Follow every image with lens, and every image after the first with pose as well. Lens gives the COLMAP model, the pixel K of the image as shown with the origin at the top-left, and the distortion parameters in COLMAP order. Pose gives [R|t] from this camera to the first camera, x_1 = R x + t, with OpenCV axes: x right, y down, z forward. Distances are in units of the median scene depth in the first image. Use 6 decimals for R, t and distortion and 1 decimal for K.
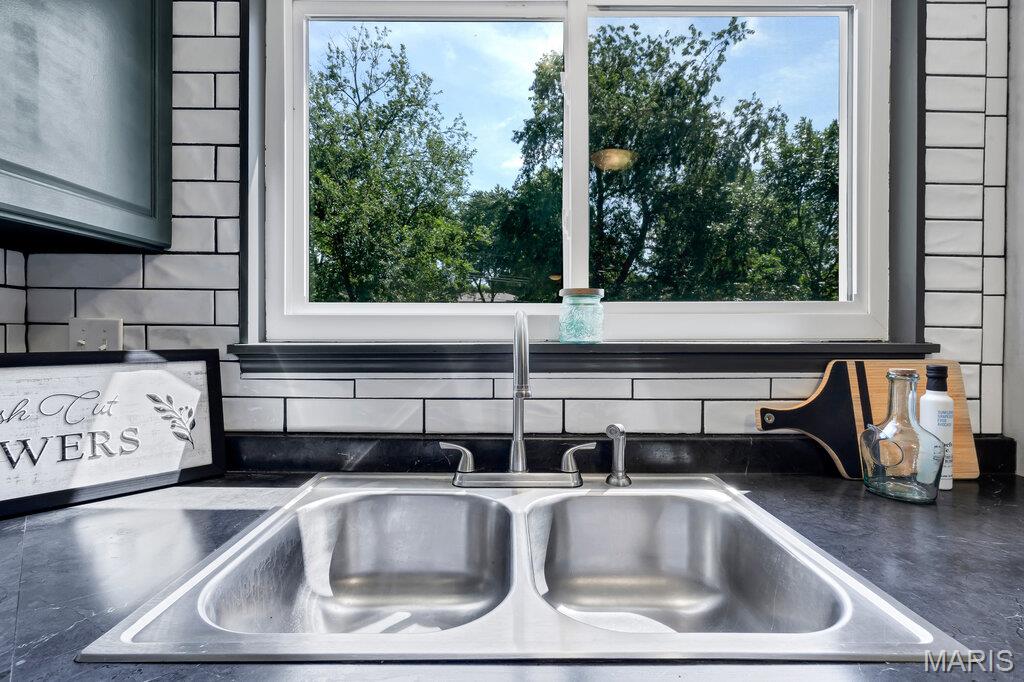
lens RADIAL K [[475.0, 0, 505.3], [0, 475.0, 333.7], [0, 0, 1]] dist [-0.001071, -0.000365]
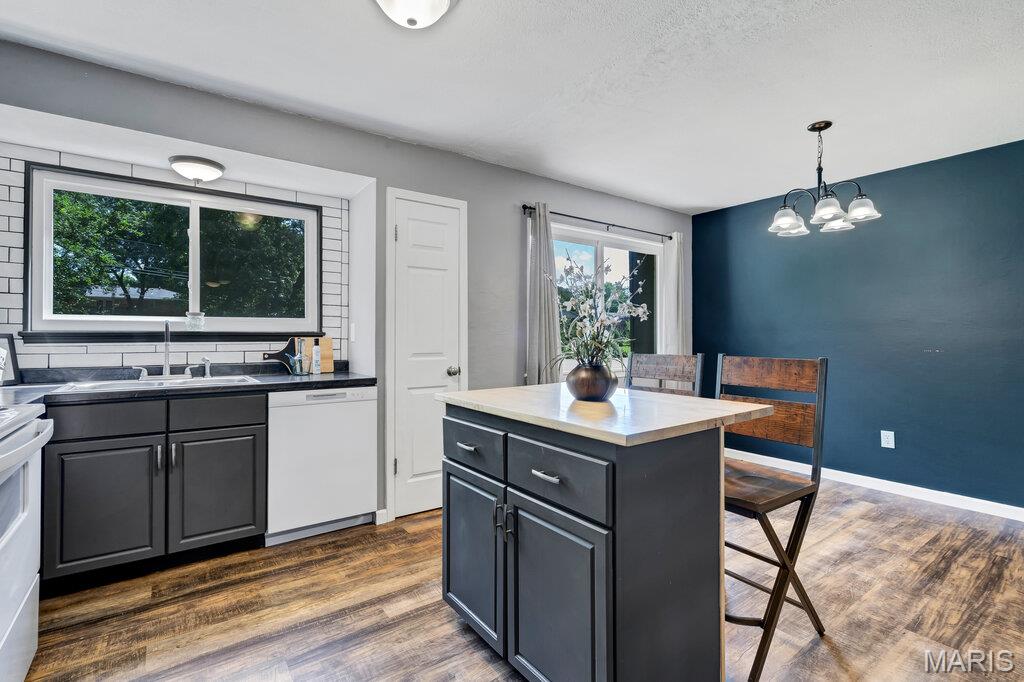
lens RADIAL K [[475.0, 0, 505.3], [0, 475.0, 333.7], [0, 0, 1]] dist [-0.001071, -0.000365]
pose [[0.809686, 0.001687, 0.586860, 0.000631], [0.003089, 0.999970, -0.007136, 0.056049], [-0.586855, 0.007590, 0.809657, -2.341753]]
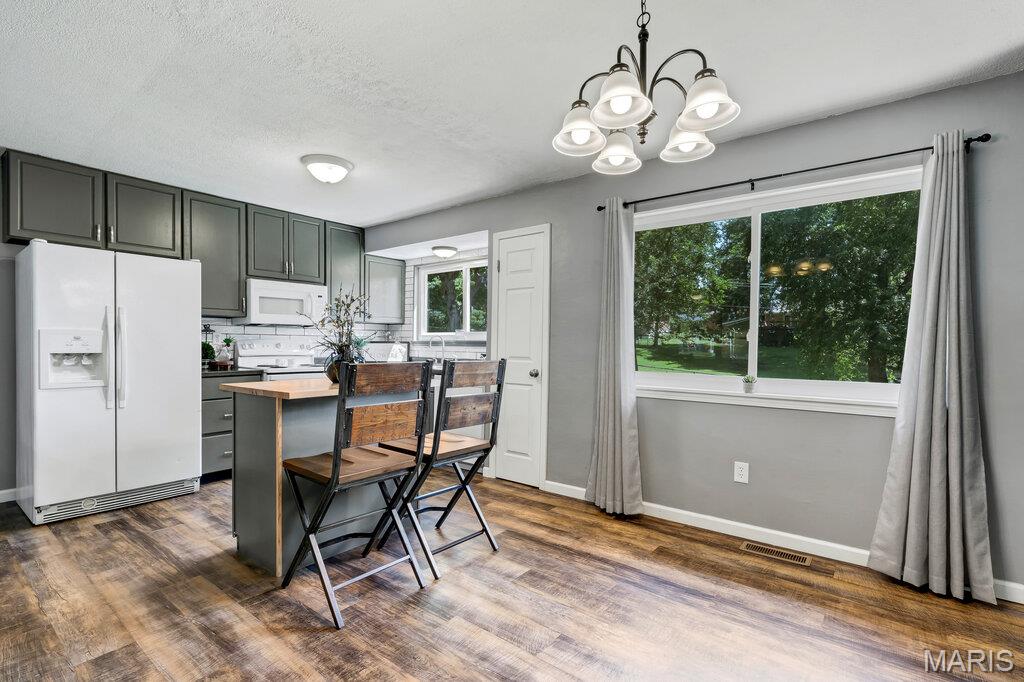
lens RADIAL K [[477.2, 0, 508.0], [0, 477.2, 350.0], [0, 0, 1]] dist [0.001260, -0.000664]
pose [[0.787011, 0.013392, -0.616794, 3.687059], [-0.011068, 0.999910, 0.007588, 0.074442], [0.616840, 0.000855, 0.787088, -2.642880]]
